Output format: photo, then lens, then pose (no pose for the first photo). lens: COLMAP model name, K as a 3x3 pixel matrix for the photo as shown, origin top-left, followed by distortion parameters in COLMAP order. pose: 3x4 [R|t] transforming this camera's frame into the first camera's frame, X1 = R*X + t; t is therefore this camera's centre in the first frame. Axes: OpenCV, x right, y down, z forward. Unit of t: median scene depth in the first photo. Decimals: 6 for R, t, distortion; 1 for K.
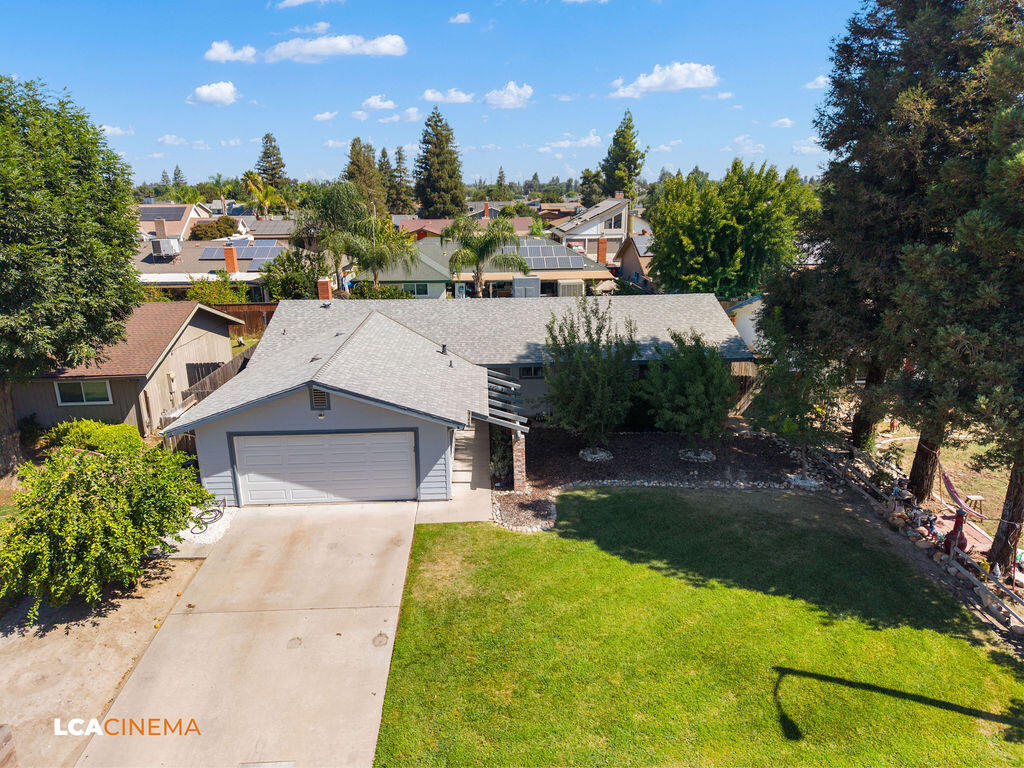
lens RADIAL K [[678.8, 0, 506.9], [0, 678.8, 386.5], [0, 0, 1]] dist [0.049390, -0.056983]
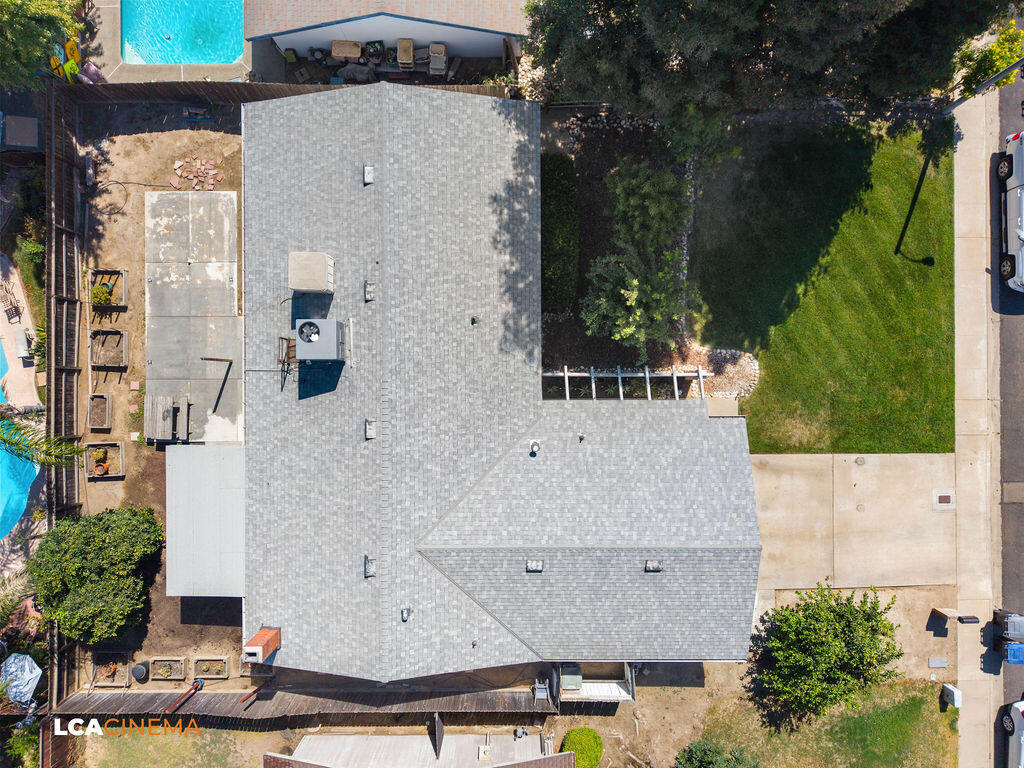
lens RADIAL K [[678.8, 0, 506.9], [0, 678.8, 386.5], [0, 0, 1]] dist [0.049390, -0.056983]
pose [[0.039549, -0.999098, 0.015493, -0.039162], [0.283266, 0.026079, 0.958687, -1.176060], [-0.958226, -0.033527, 0.284041, 0.995383]]
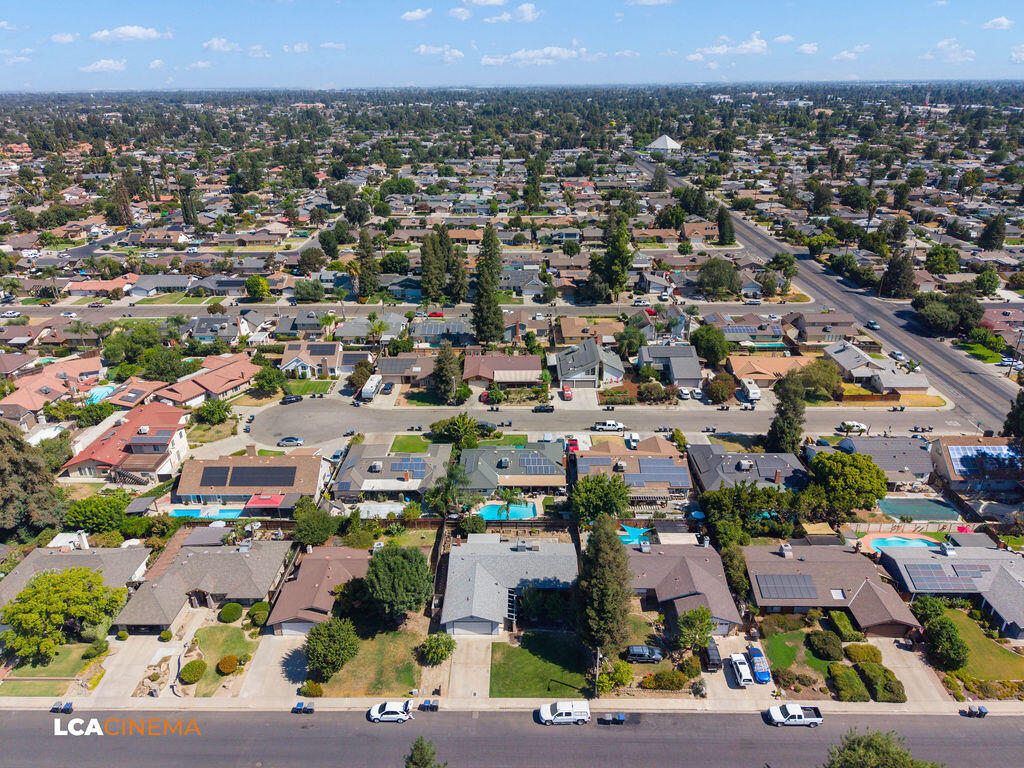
lens RADIAL K [[678.8, 0, 506.9], [0, 678.8, 386.5], [0, 0, 1]] dist [0.049390, -0.056983]
pose [[0.998455, 0.023687, -0.050272, 0.163181], [-0.016320, 0.989704, 0.142197, -2.158547], [0.053123, -0.141156, 0.988561, -3.338685]]
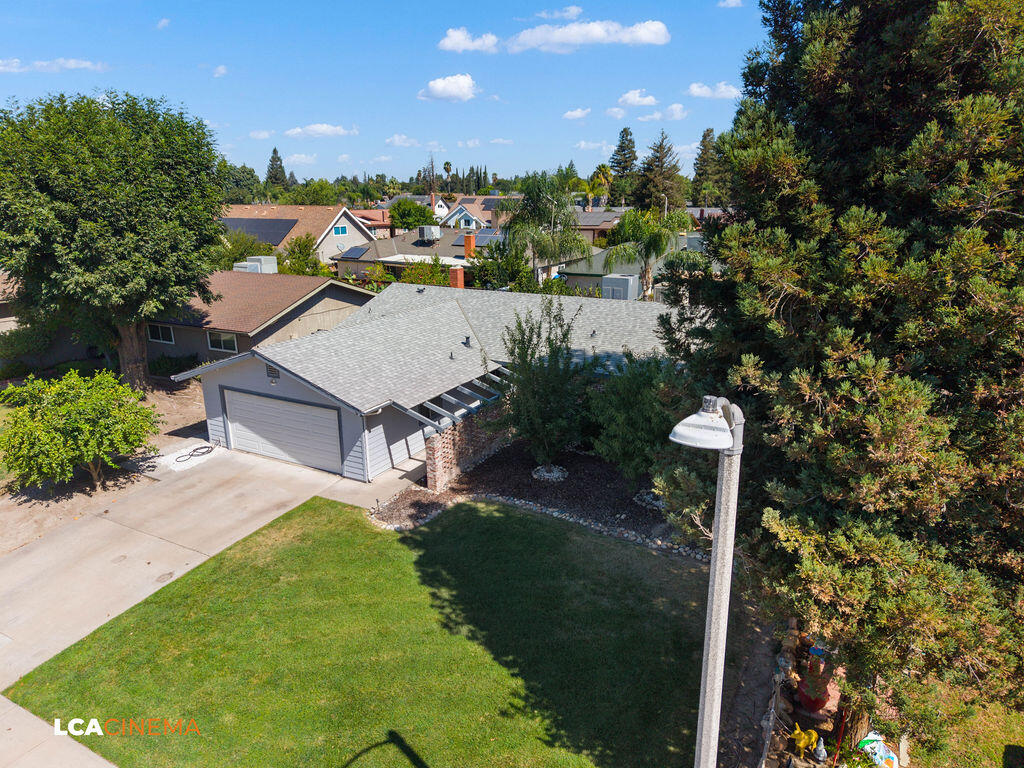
lens RADIAL K [[656.3, 0, 512.1], [0, 656.3, 425.3], [0, 0, 1]] dist [0.046606, -0.051301]
pose [[0.858054, 0.177460, -0.481925, 0.574910], [-0.142786, 0.983838, 0.108055, -0.059088], [0.493311, -0.023905, 0.869524, 0.234648]]
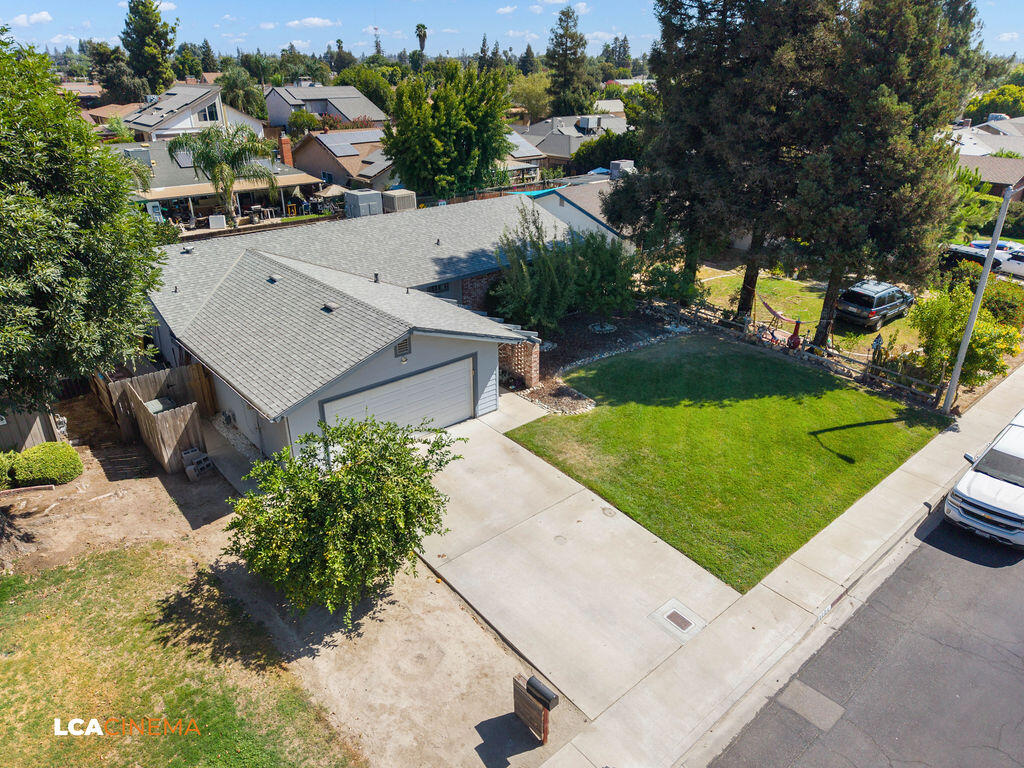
lens RADIAL K [[678.8, 0, 506.9], [0, 678.8, 386.5], [0, 0, 1]] dist [0.049390, -0.056983]
pose [[0.782488, -0.255612, 0.567781, -0.701275], [0.162687, 0.964108, 0.209830, -0.101158], [-0.601037, -0.071819, 0.795988, 0.100867]]
